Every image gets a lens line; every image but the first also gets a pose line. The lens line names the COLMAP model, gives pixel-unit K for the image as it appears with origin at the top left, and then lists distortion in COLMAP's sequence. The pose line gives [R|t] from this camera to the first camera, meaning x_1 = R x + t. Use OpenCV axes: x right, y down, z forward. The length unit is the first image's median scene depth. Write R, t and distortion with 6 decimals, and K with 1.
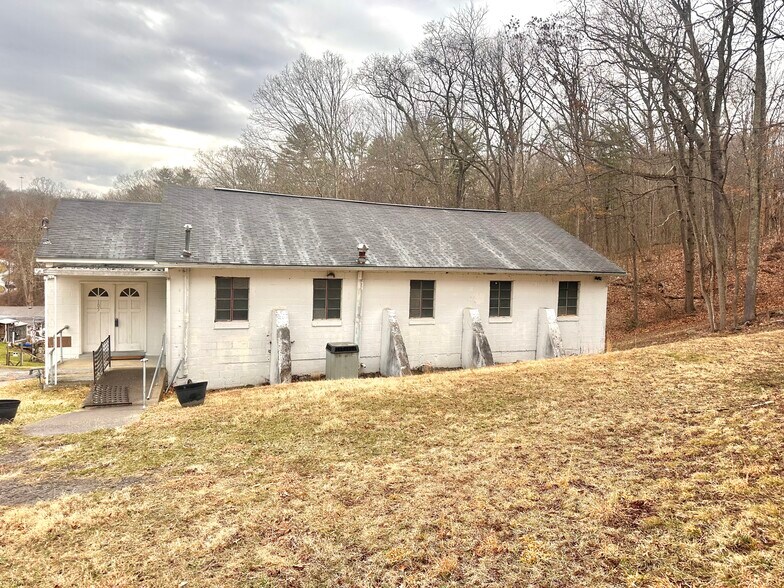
lens RADIAL K [[547.7, 0, 395.1], [0, 547.7, 288.2], [0, 0, 1]] dist [0.091785, -0.114309]
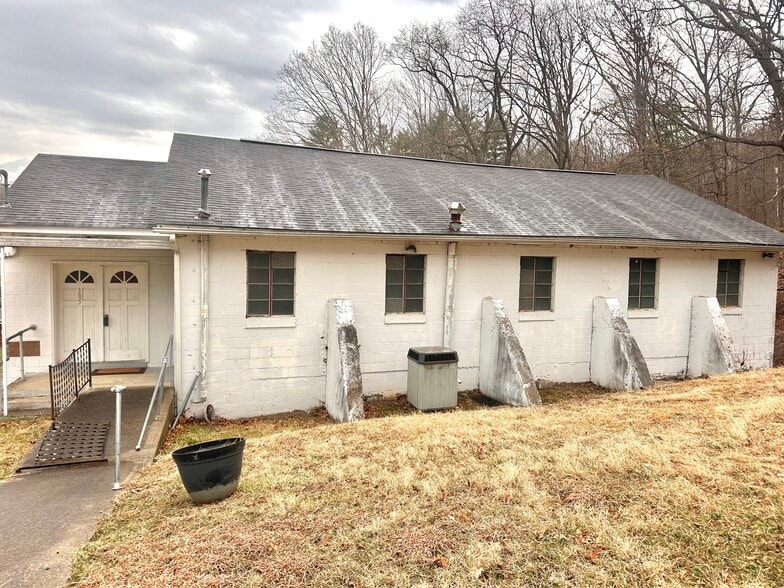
lens RADIAL K [[547.7, 0, 395.1], [0, 547.7, 288.2], [0, 0, 1]] dist [0.091785, -0.114309]
pose [[0.999351, -0.010330, -0.034520, -0.113991], [0.010277, 0.999946, -0.001729, 0.026420], [0.034536, 0.001373, 0.999403, 0.315391]]
